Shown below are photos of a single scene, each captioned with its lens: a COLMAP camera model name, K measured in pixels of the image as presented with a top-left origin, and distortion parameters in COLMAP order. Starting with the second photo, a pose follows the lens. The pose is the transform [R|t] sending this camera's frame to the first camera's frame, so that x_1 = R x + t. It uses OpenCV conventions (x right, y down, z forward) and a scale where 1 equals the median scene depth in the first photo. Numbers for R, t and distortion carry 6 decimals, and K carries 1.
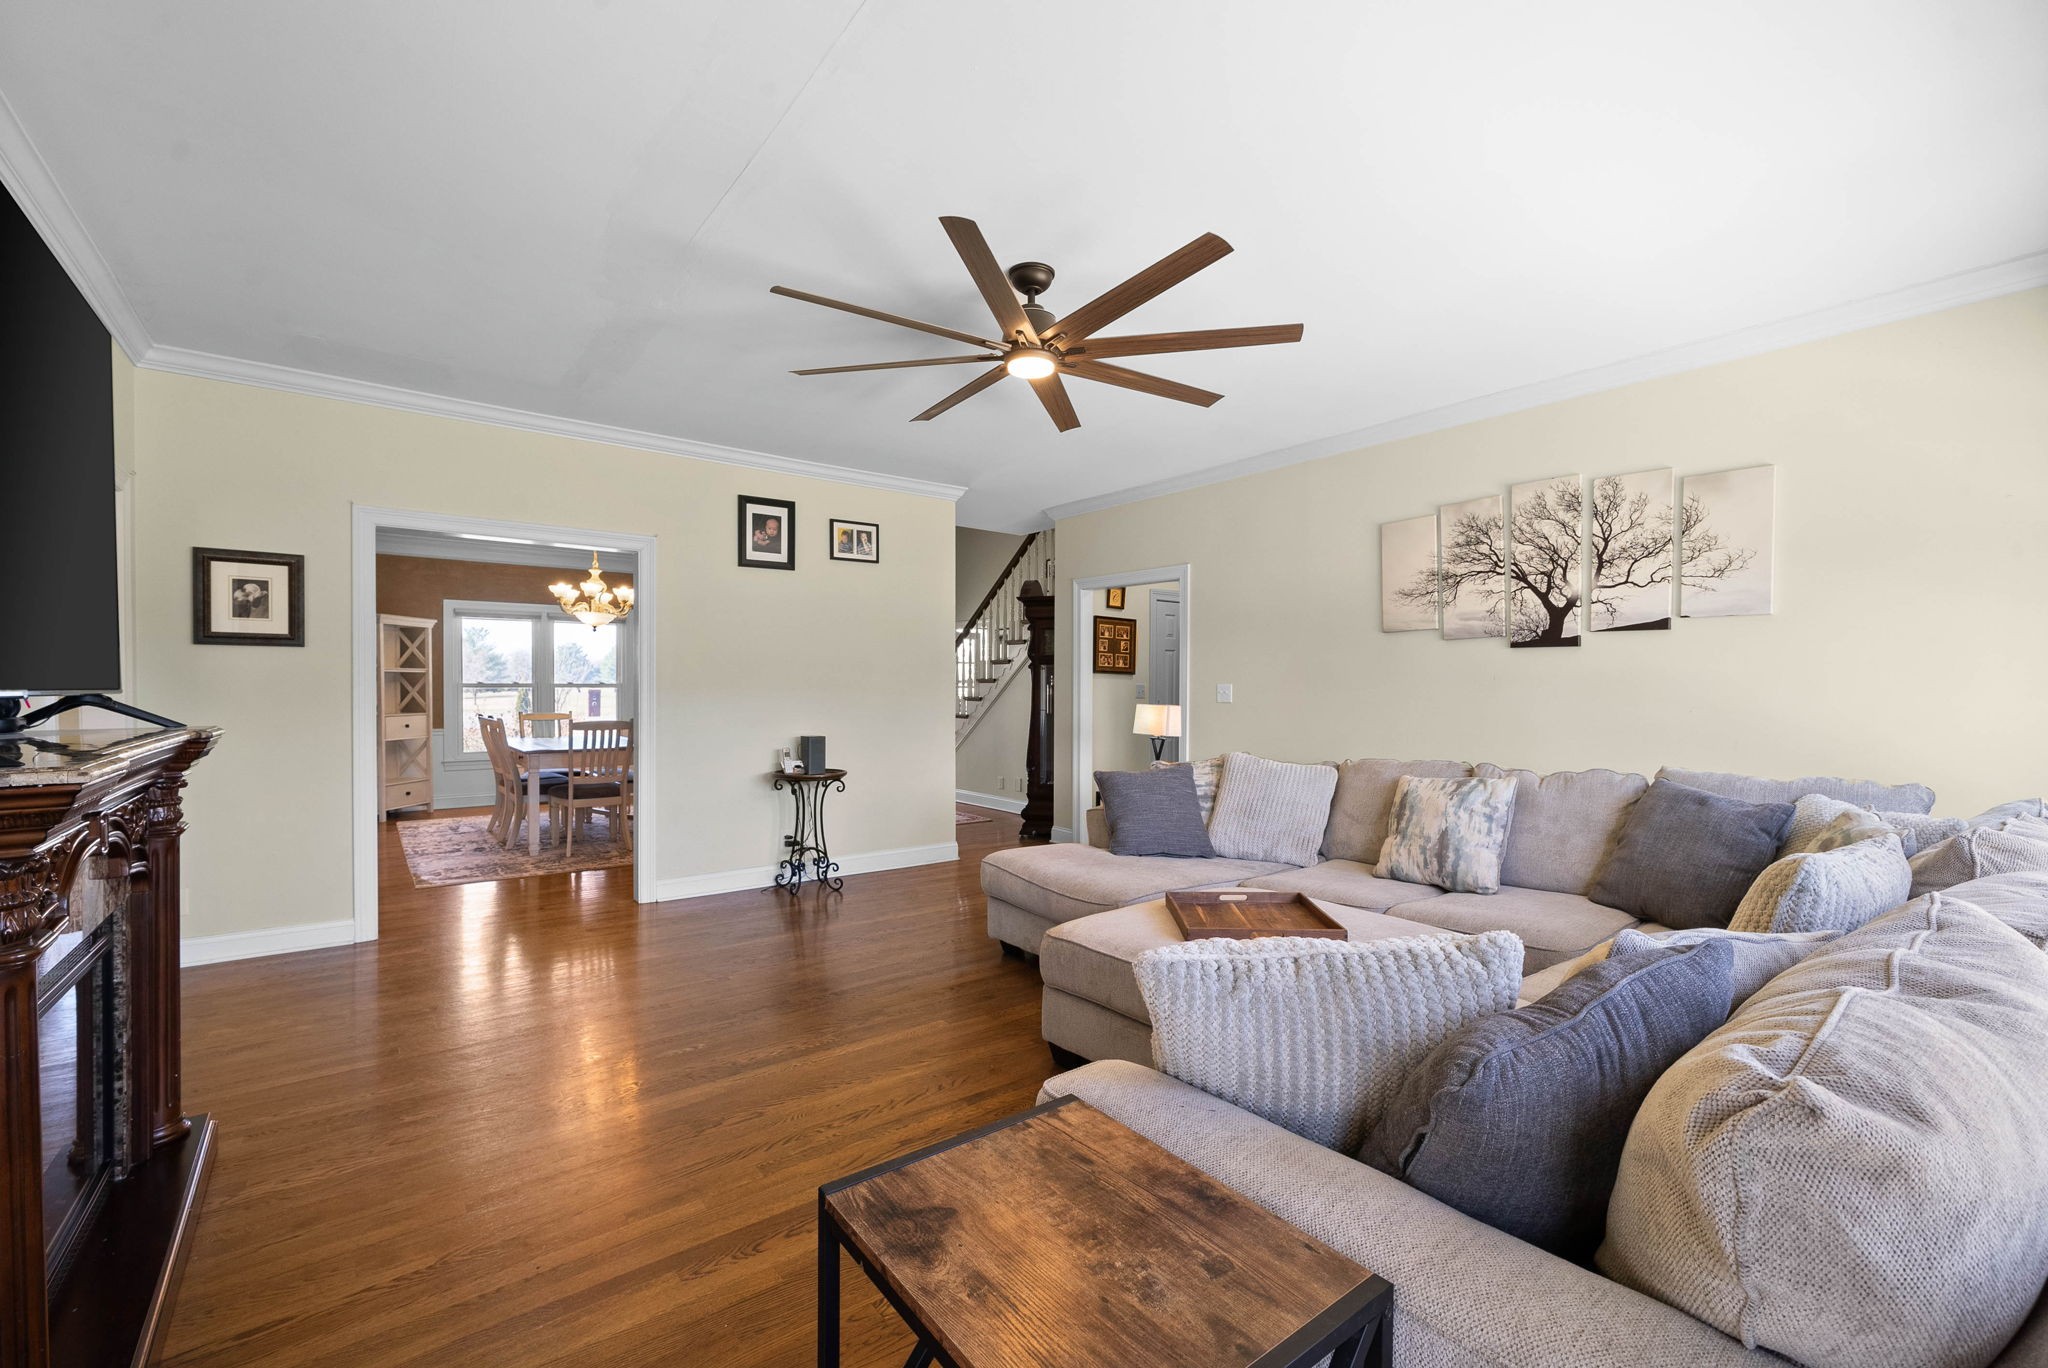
lens RADIAL K [[903.2, 0, 1020.3], [0, 903.2, 680.2], [0, 0, 1]] dist [0.000604, 0.000048]
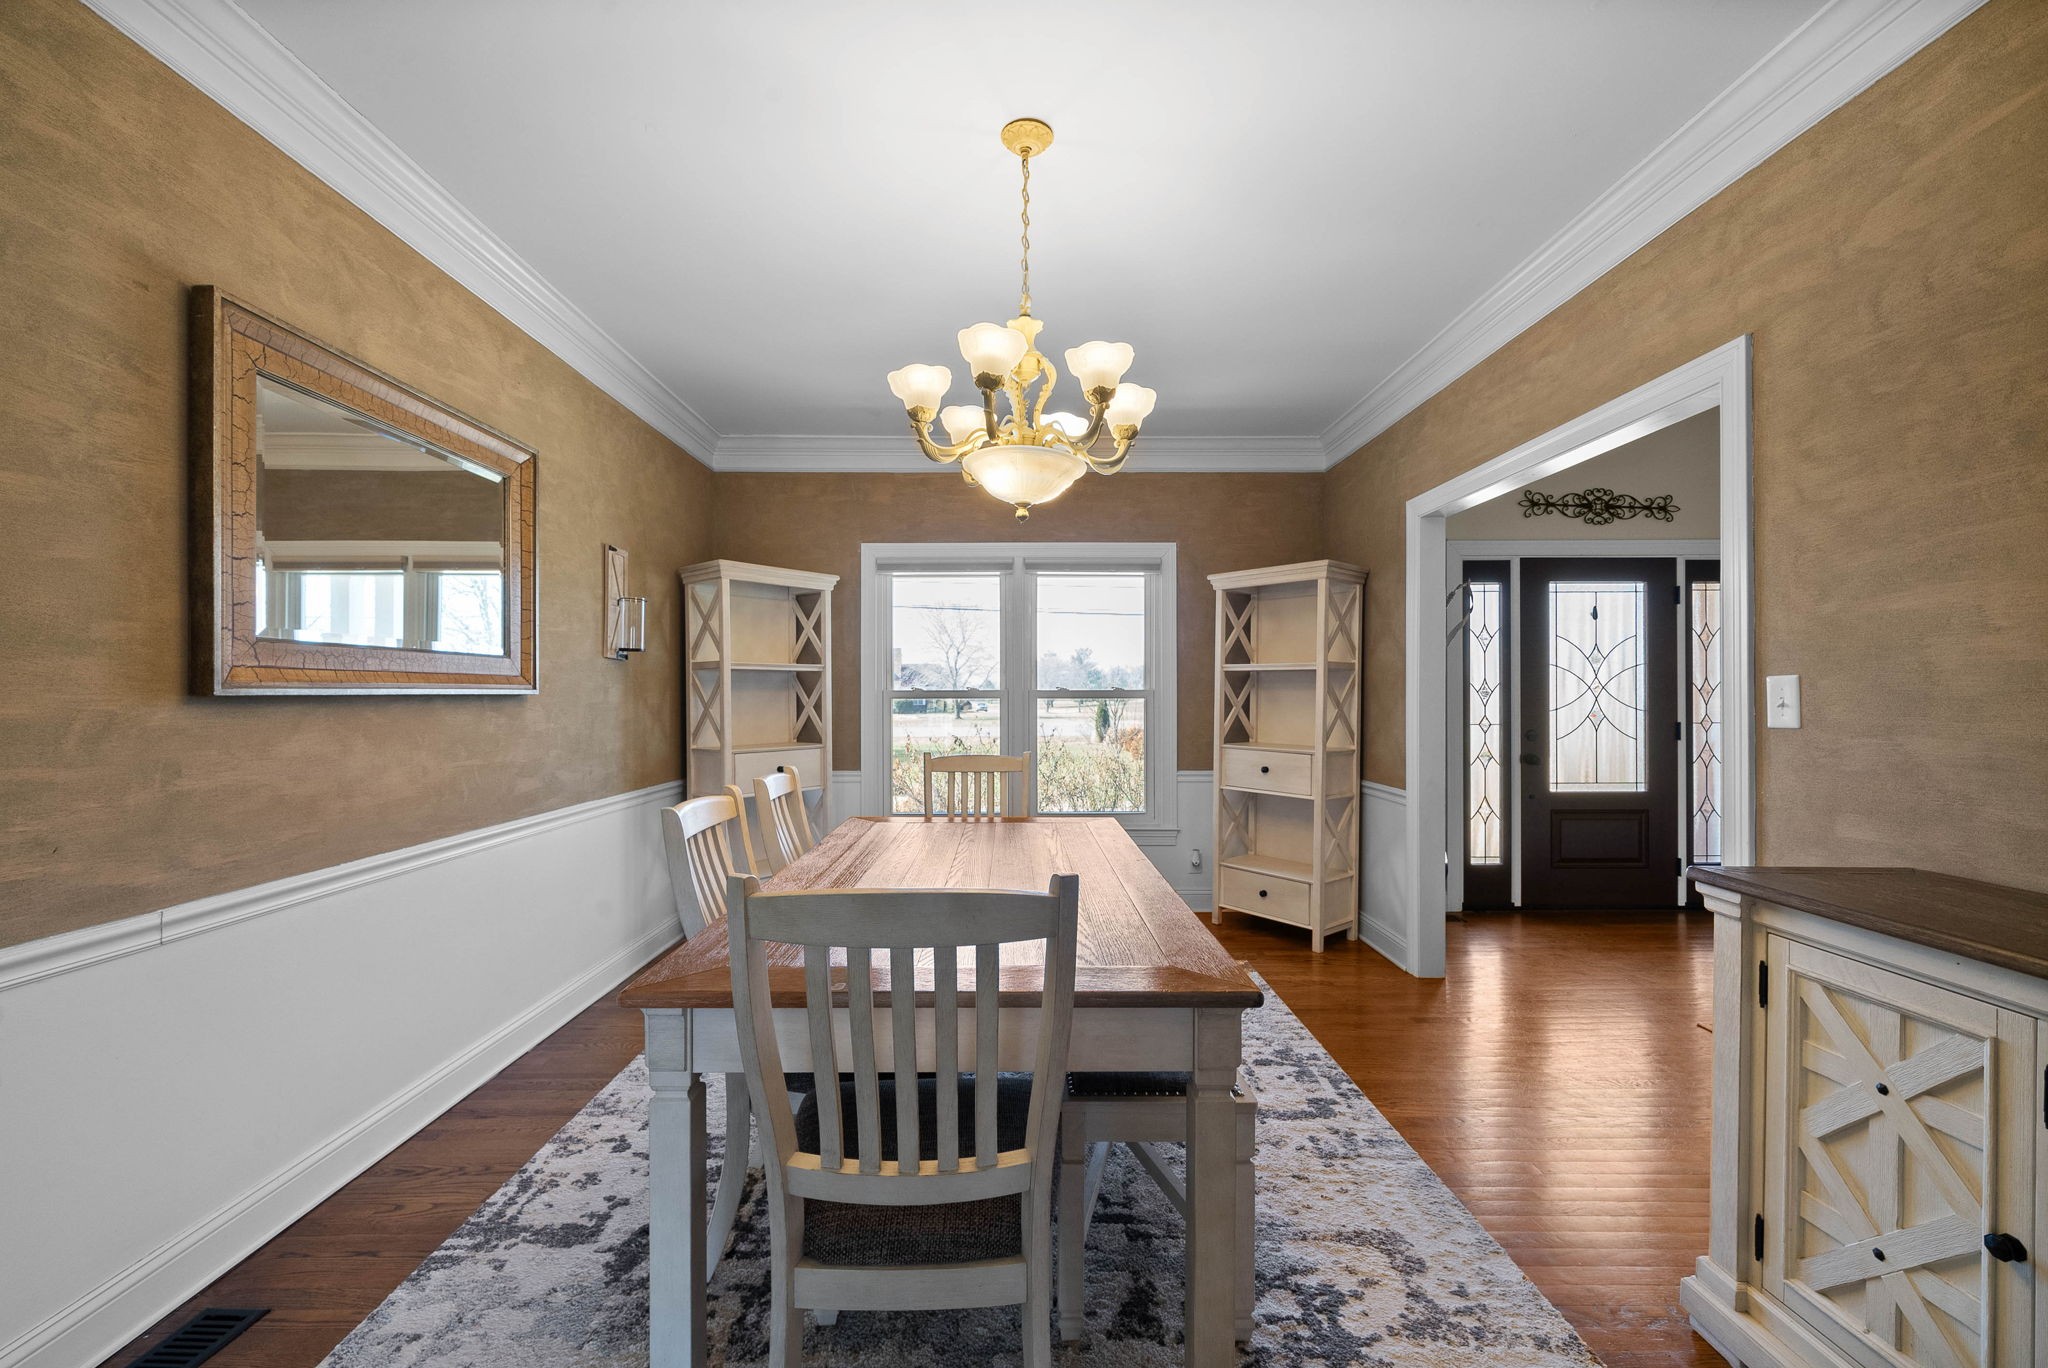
lens RADIAL K [[845.6, 0, 1013.5], [0, 845.6, 688.3], [0, 0, 1]] dist [-0.006744, 0.001718]
pose [[0.797015, -0.008601, -0.603898, -0.250033], [0.003604, 0.999949, -0.009486, 0.007383], [0.603949, 0.005384, 0.797005, 0.654384]]
